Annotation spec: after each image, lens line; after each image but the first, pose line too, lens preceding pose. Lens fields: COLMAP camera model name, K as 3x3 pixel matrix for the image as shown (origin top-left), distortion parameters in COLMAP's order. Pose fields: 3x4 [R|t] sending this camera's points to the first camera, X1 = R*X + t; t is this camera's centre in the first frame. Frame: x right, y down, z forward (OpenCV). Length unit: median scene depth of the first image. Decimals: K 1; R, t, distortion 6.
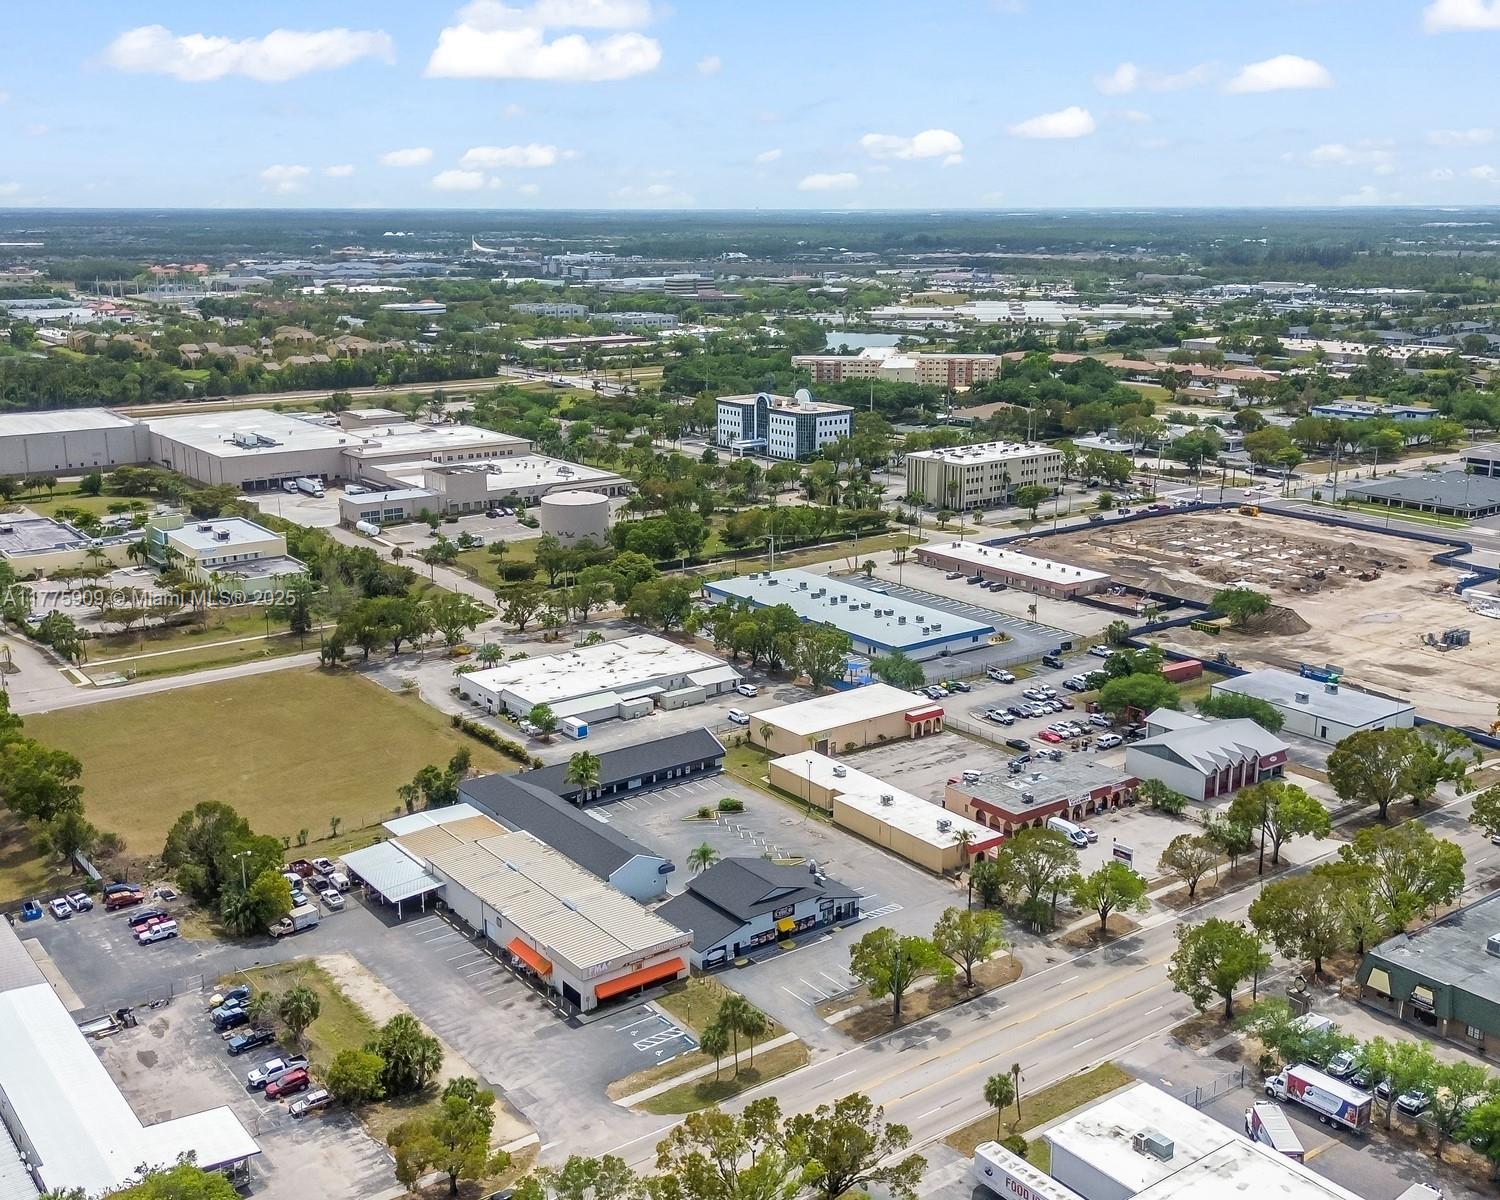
lens RADIAL K [[1530.4, 0, 752.6], [0, 1530.4, 596.6], [0, 0, 1]] dist [0.148953, -0.384701]
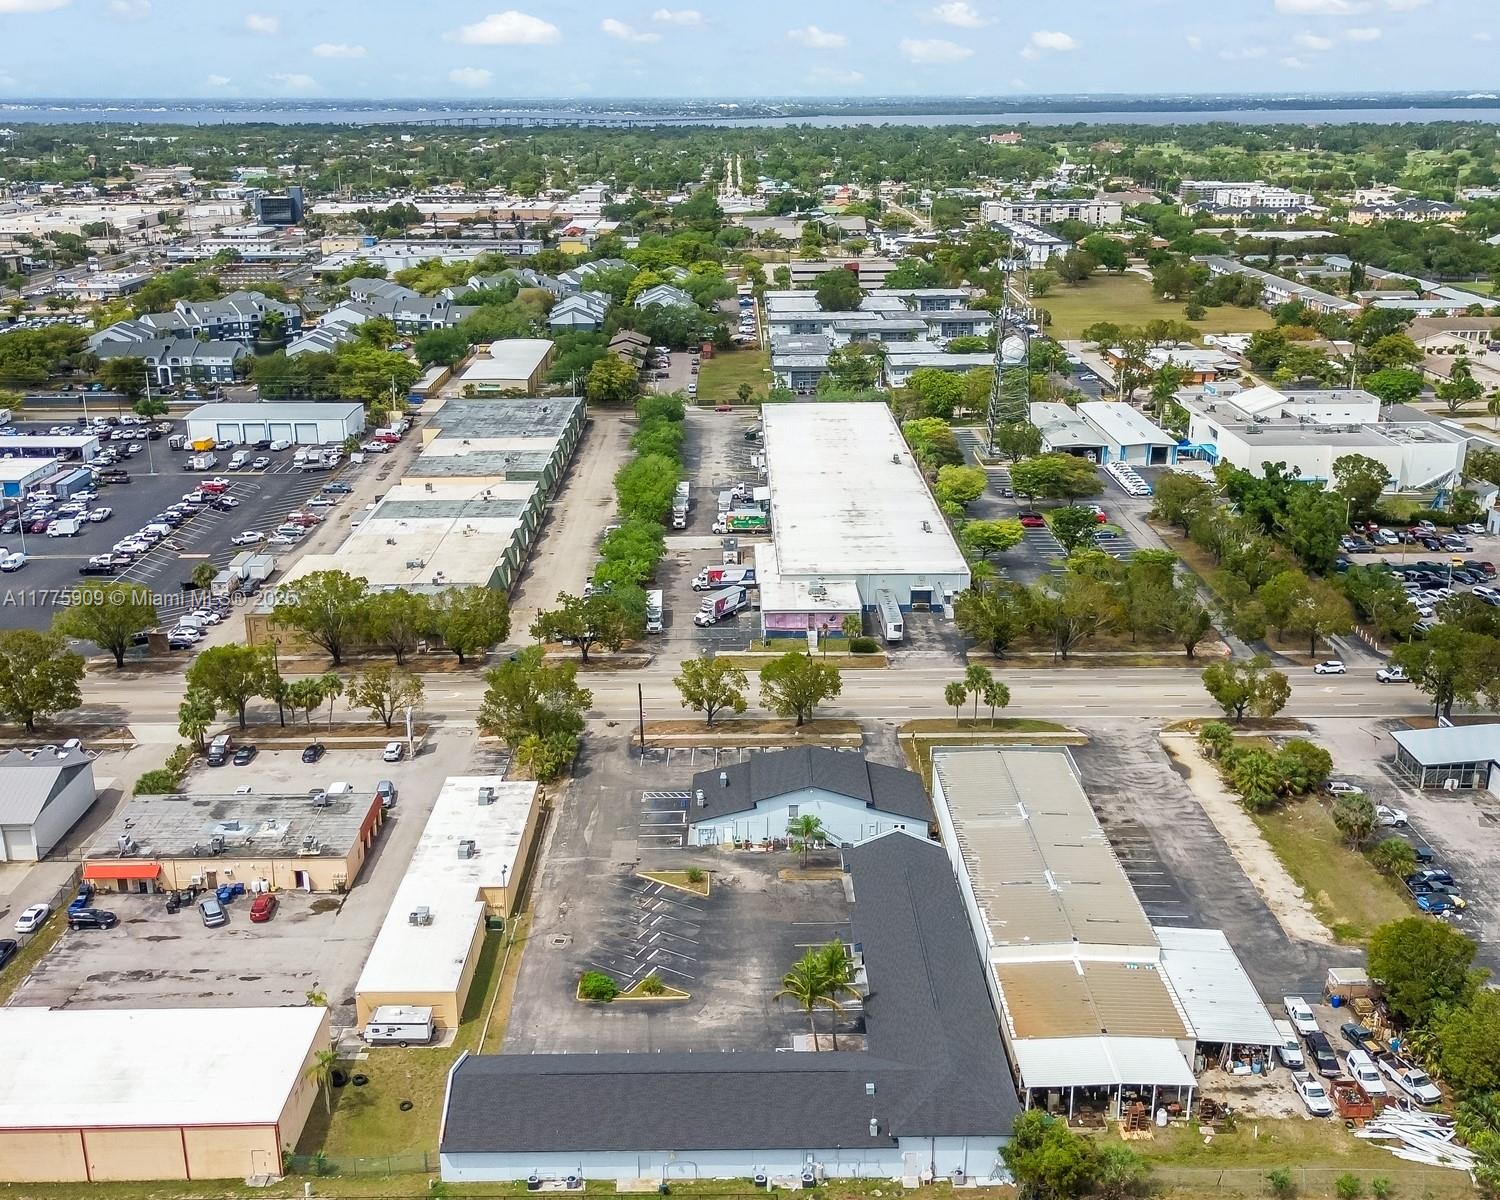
lens RADIAL K [[1538.4, 0, 748.2], [0, 1538.4, 626.6], [0, 0, 1]] dist [0.094265, -0.154501]
pose [[-0.805477, -0.189084, 0.561653, -0.305966], [0.150941, 0.851023, 0.502968, -0.223696], [-0.573083, 0.489906, -0.656939, 1.079280]]
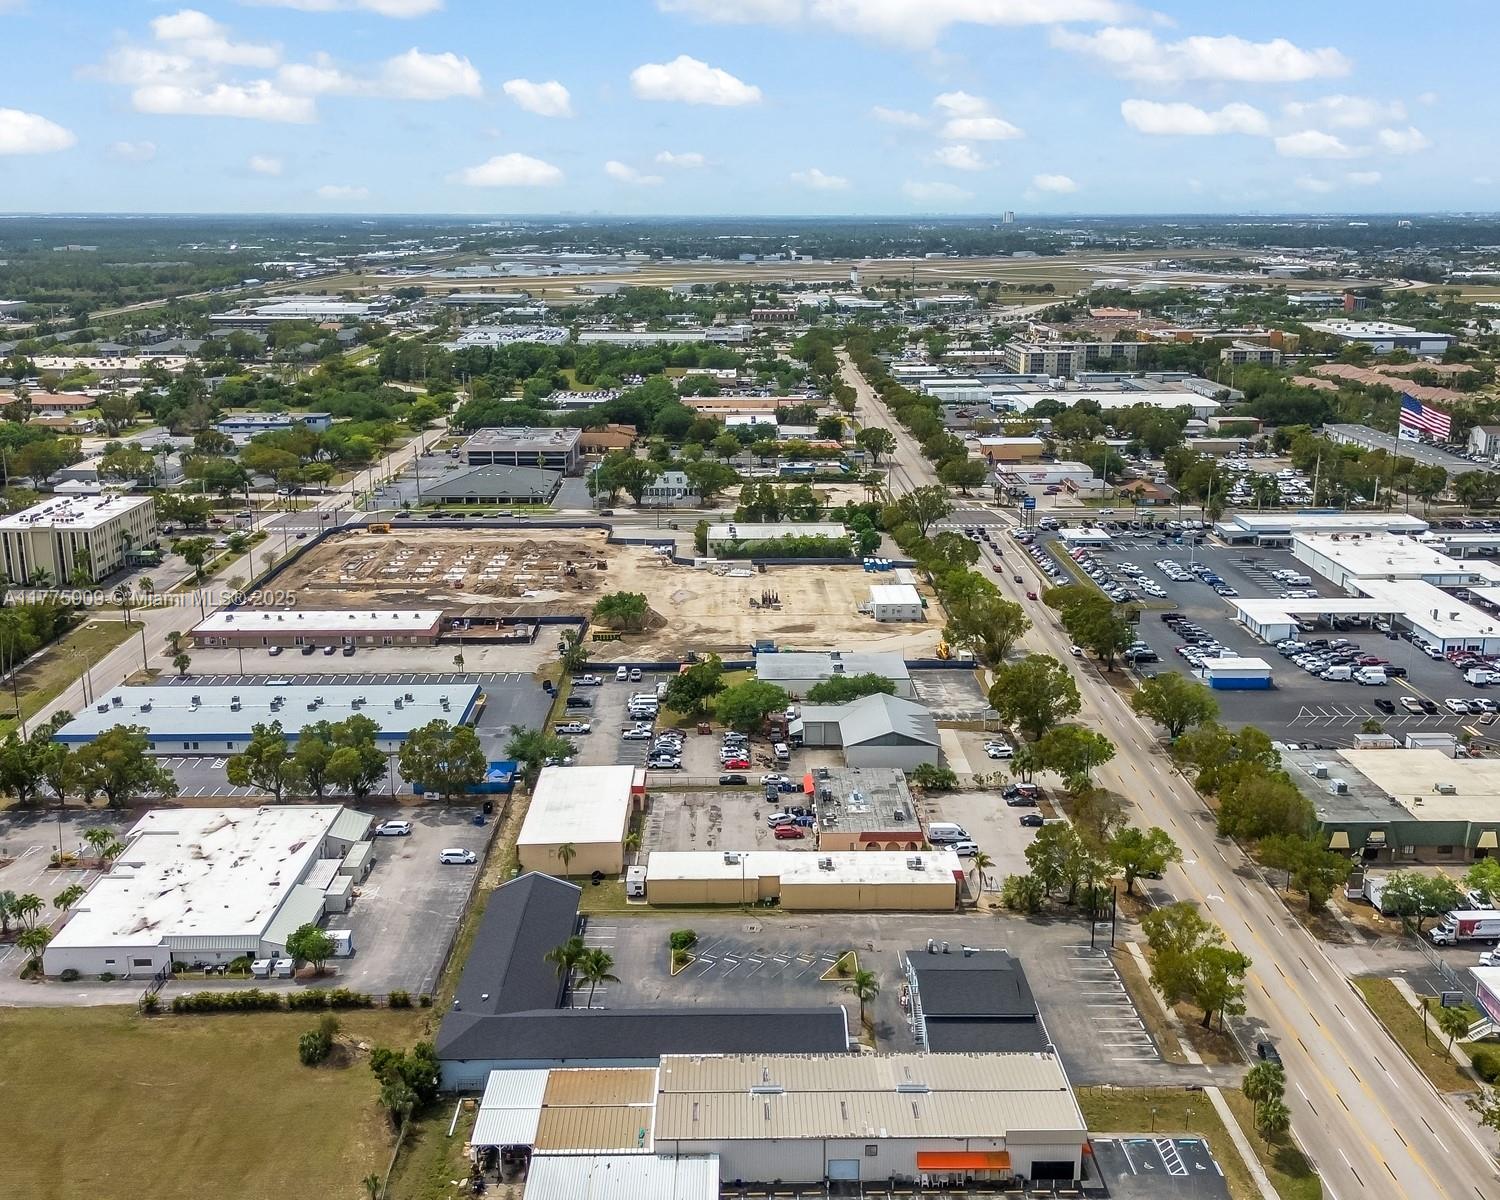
lens RADIAL K [[1480.6, 0, 750.0], [0, 1480.6, 600.0], [0, 0, 1]] dist [0.122812, -0.246625]
pose [[0.585490, -0.199553, 0.785735, -0.500877], [0.195983, 0.975323, 0.101667, -0.101534], [-0.786634, 0.094466, 0.610151, 0.381679]]
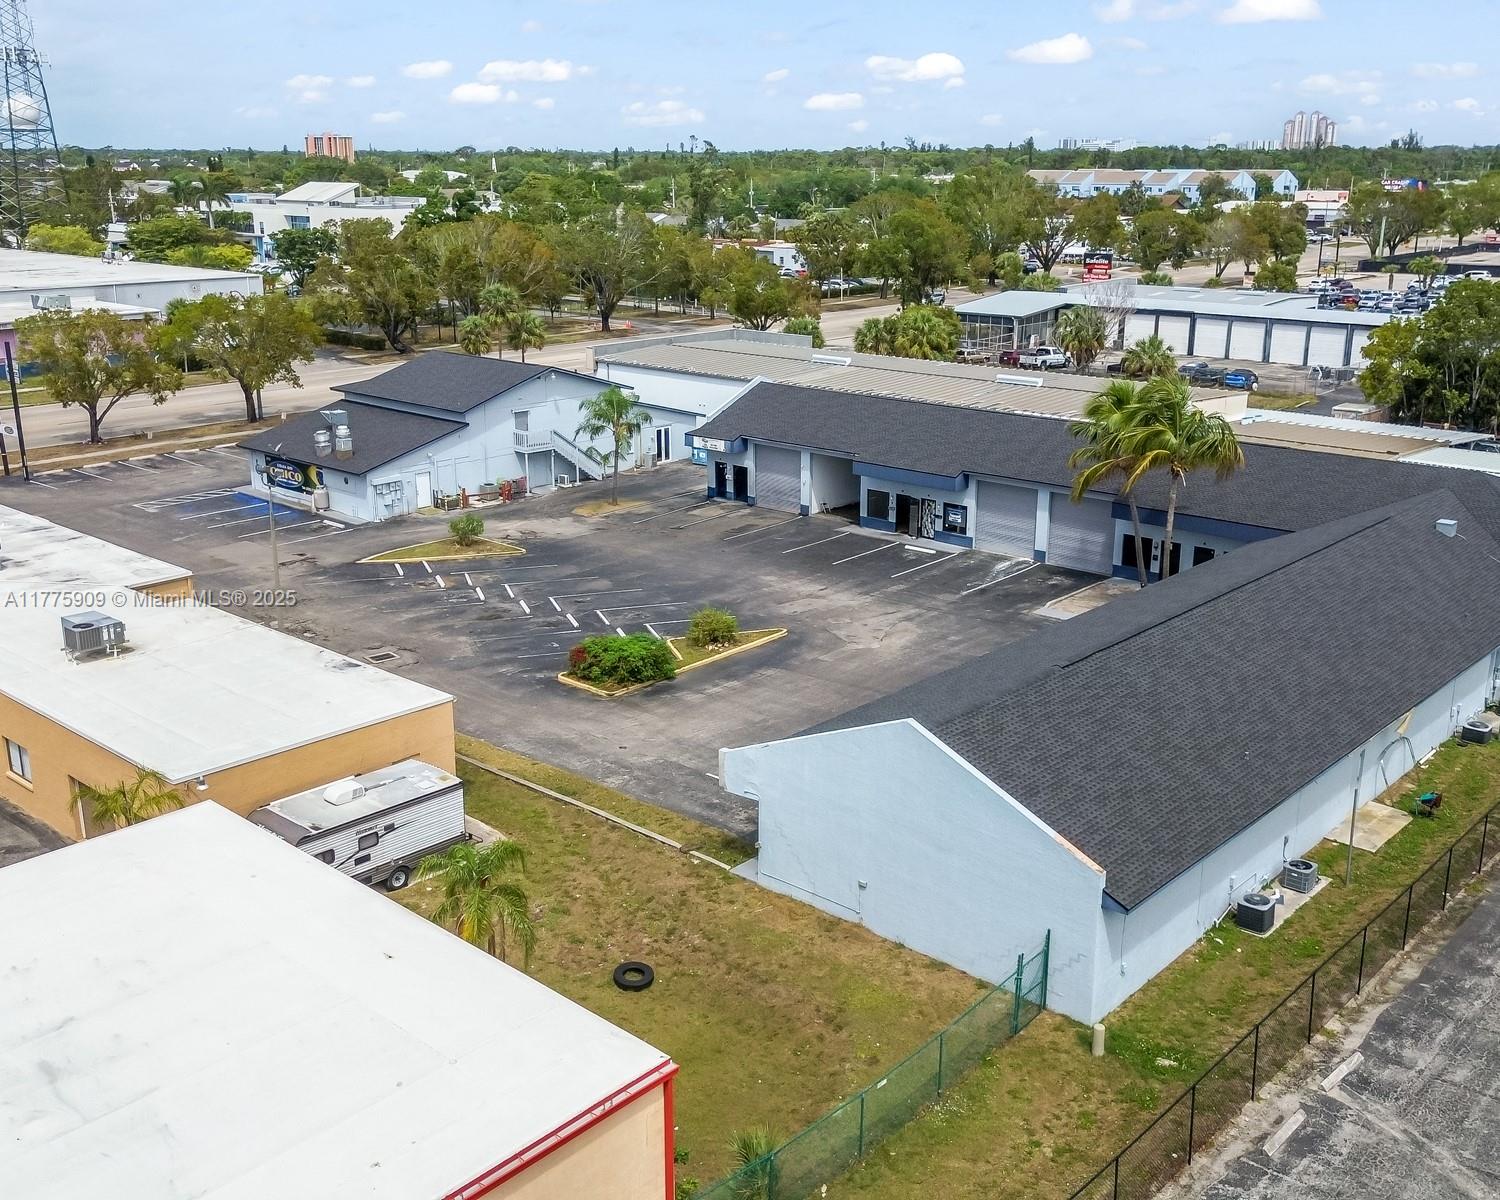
lens RADIAL K [[1499.6, 0, 750.0], [0, 1499.6, 600.0], [0, 0, 1]] dist [0.143275, -0.324178]
pose [[-0.980763, 0.056867, -0.186735, 0.008177], [-0.045996, 0.862363, 0.504196, 0.005103], [0.189706, 0.503086, -0.843158, 1.007960]]
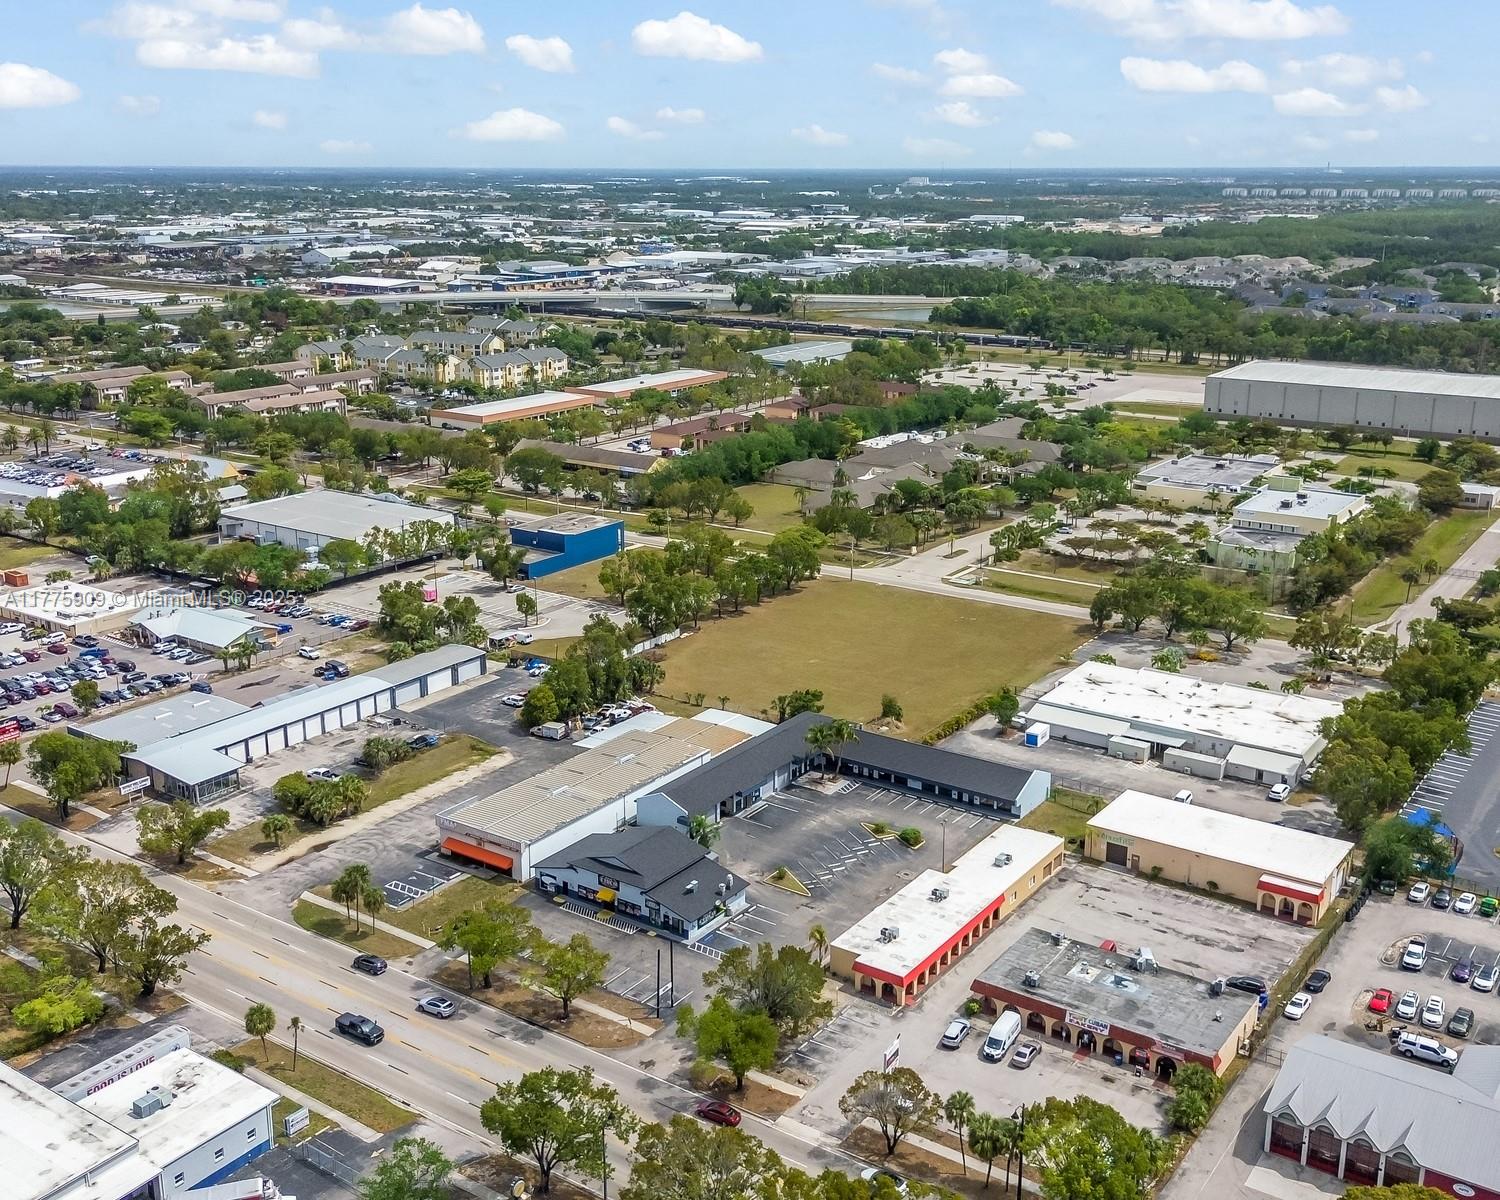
lens RADIAL K [[1511.6, 0, 754.9], [0, 1511.6, 584.2], [0, 0, 1]] dist [0.141749, -0.313304]
pose [[0.316939, 0.251541, -0.914482, 0.613097], [-0.232884, 0.955311, 0.182059, -0.121659], [0.919410, 0.155267, 0.361355, 0.481286]]
